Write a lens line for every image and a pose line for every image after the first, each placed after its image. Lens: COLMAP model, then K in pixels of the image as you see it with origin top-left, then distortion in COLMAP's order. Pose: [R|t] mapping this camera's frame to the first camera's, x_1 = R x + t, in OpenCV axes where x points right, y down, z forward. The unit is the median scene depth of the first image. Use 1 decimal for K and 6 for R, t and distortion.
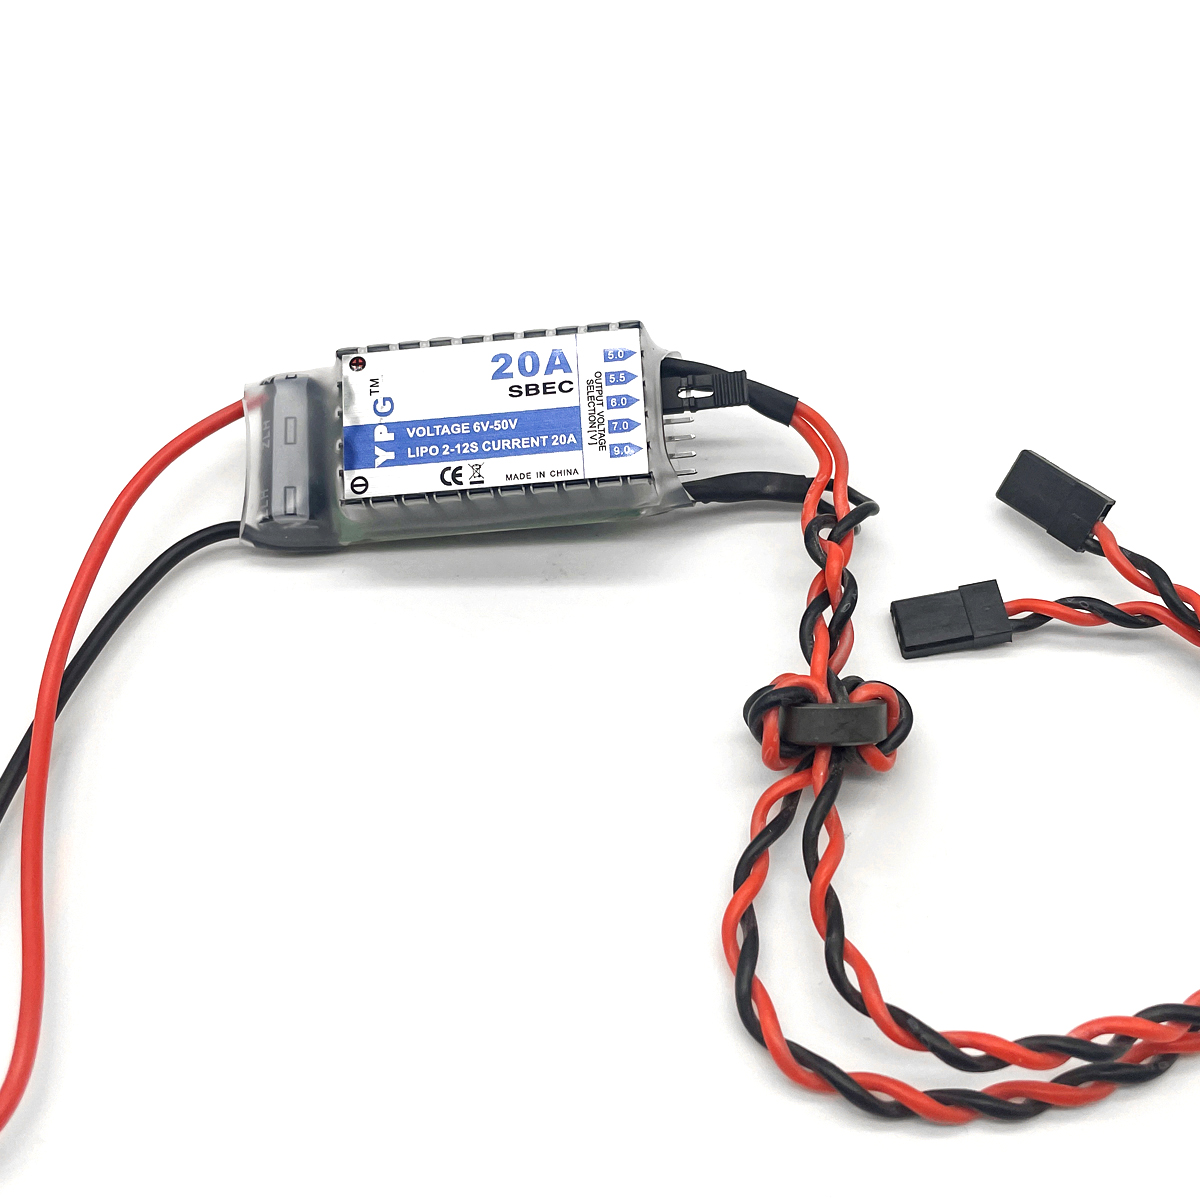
lens RADIAL K [[1243.1, 0, 627.3], [0, 1243.1, 590.5], [0, 0, 1]] dist [0.075536, 0.000000]
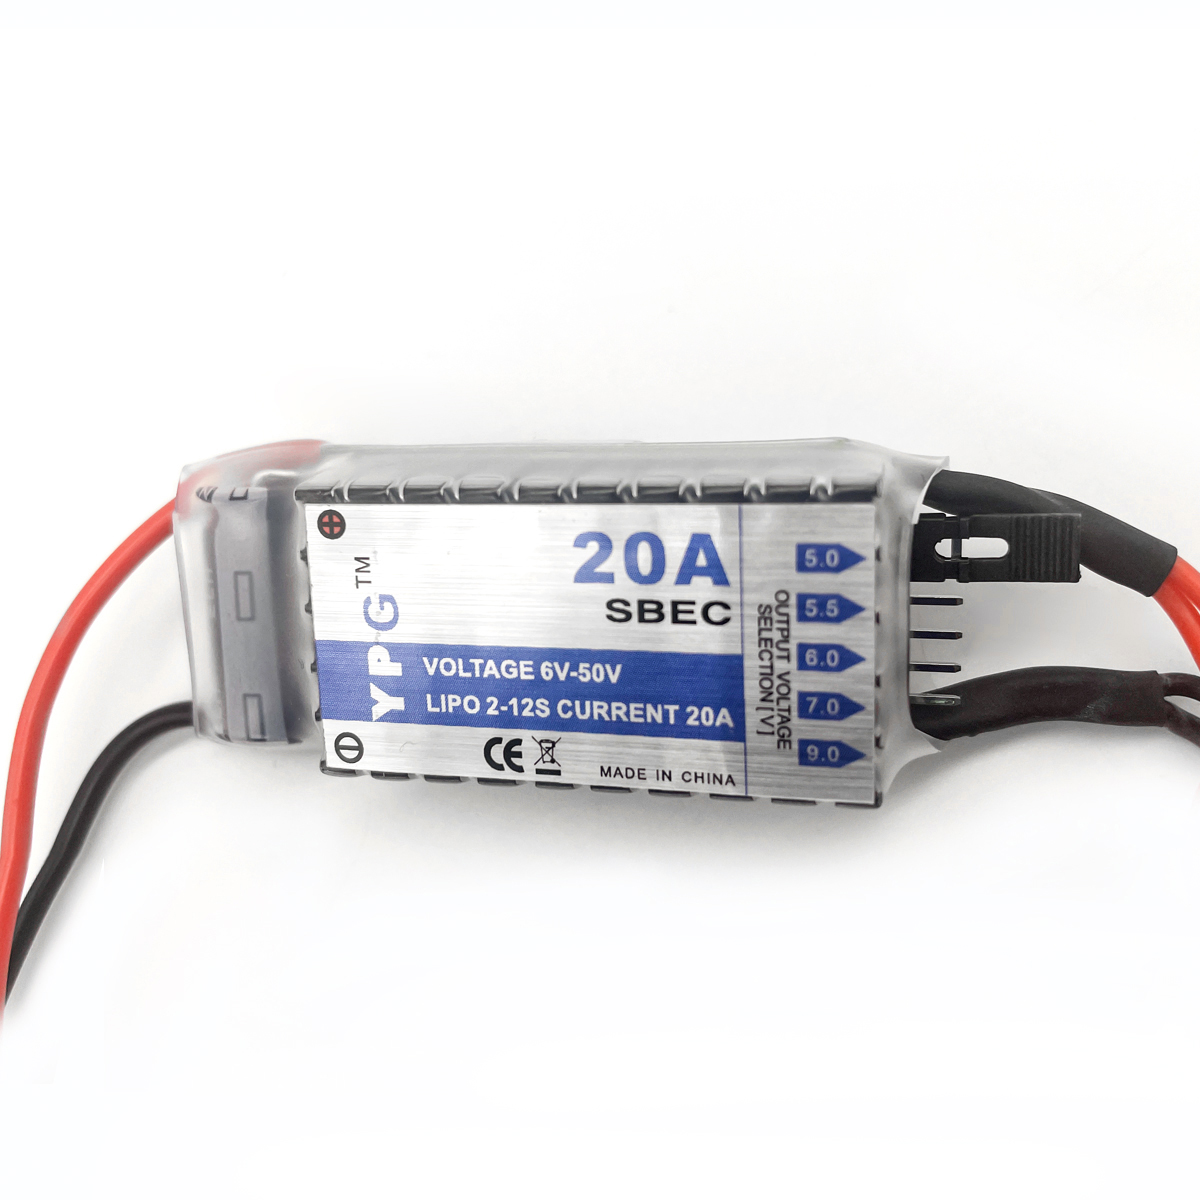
lens RADIAL K [[1038.2, 0, 609.0], [0, 1038.2, 530.4], [0, 0, 1]] dist [0.068924, -0.033958]
pose [[0.987065, 0.050457, -0.152175, -0.029870], [0.011636, 0.924133, 0.381893, -0.355516], [0.159899, -0.378723, 0.911592, 0.620344]]
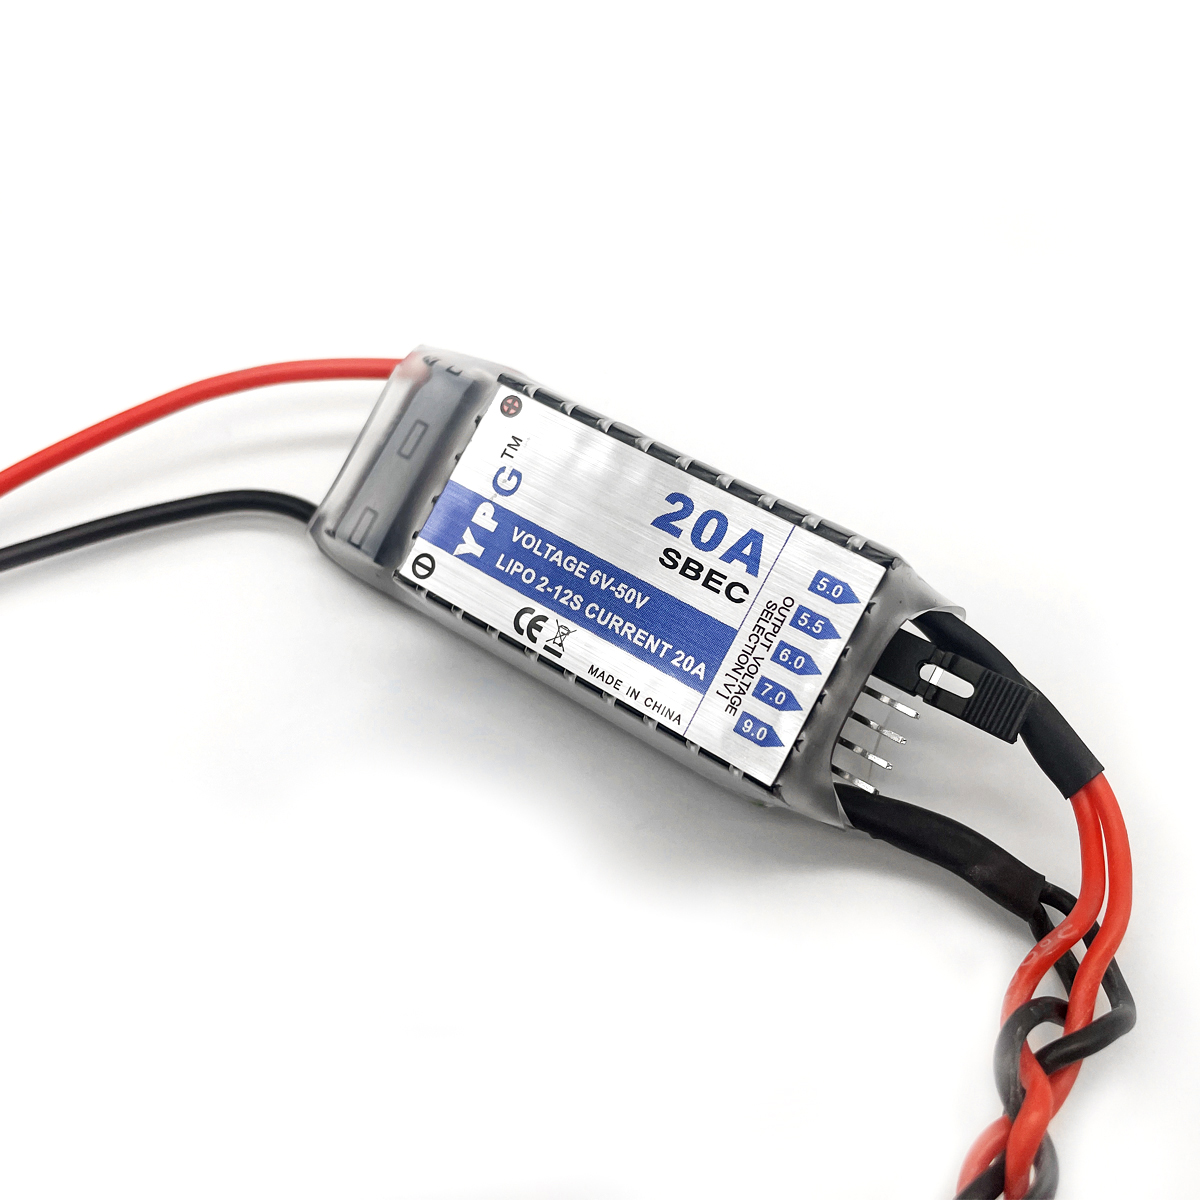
lens RADIAL K [[1243.1, 0, 611.3], [0, 1243.1, 563.9], [0, 0, 1]] dist [0.075536, 0.000000]
pose [[0.811471, 0.498457, -0.305050, 0.086010], [-0.458927, 0.866715, 0.195424, -0.271258], [0.361802, -0.018586, 0.932070, 0.380067]]
